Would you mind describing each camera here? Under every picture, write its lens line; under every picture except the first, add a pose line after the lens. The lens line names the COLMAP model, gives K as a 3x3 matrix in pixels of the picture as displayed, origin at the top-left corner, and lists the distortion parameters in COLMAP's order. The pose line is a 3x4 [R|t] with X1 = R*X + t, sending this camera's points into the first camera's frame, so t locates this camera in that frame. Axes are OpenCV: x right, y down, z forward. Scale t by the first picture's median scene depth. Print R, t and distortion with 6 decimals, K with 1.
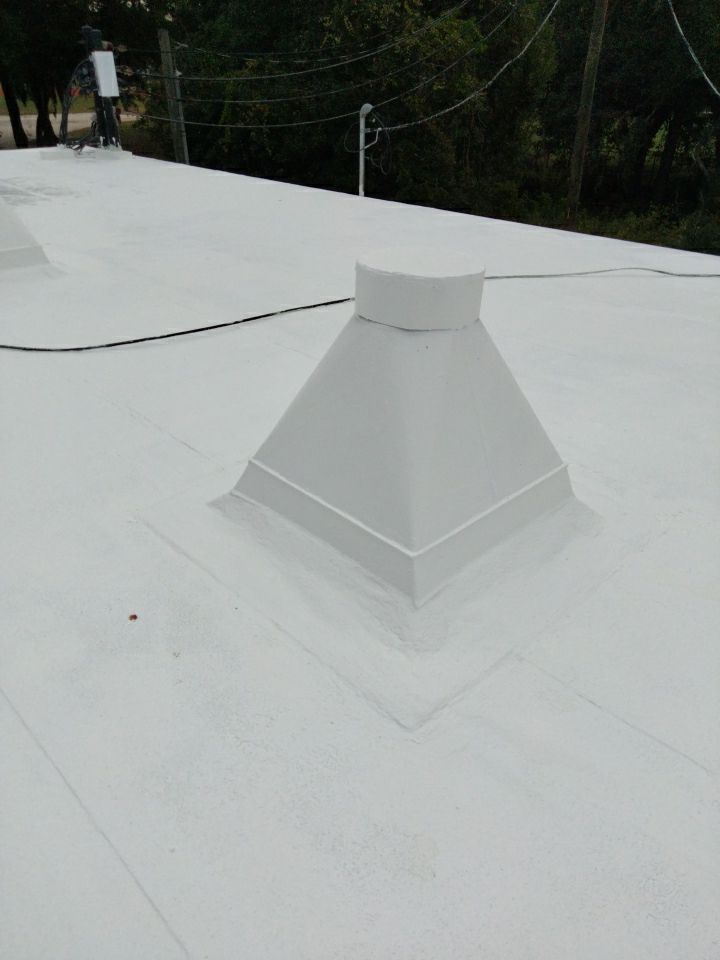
lens RADIAL K [[711.6, 0, 362.8], [0, 711.6, 460.4], [0, 0, 1]] dist [0.032235, -0.002320]
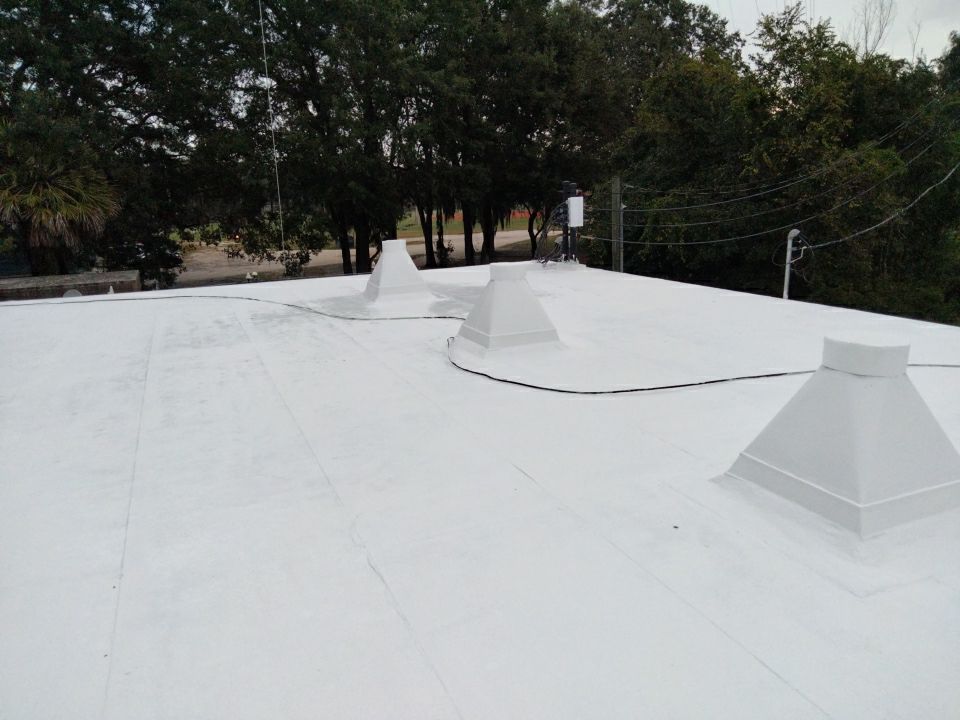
lens RADIAL K [[705.2, 0, 474.1], [0, 705.2, 358.0], [0, 0, 1]] dist [0.024820, -0.007943]
pose [[0.927163, 0.046972, -0.371703, -0.029668], [-0.142980, 0.961384, -0.235154, 0.057301], [0.346304, 0.271172, 0.898075, -0.160135]]
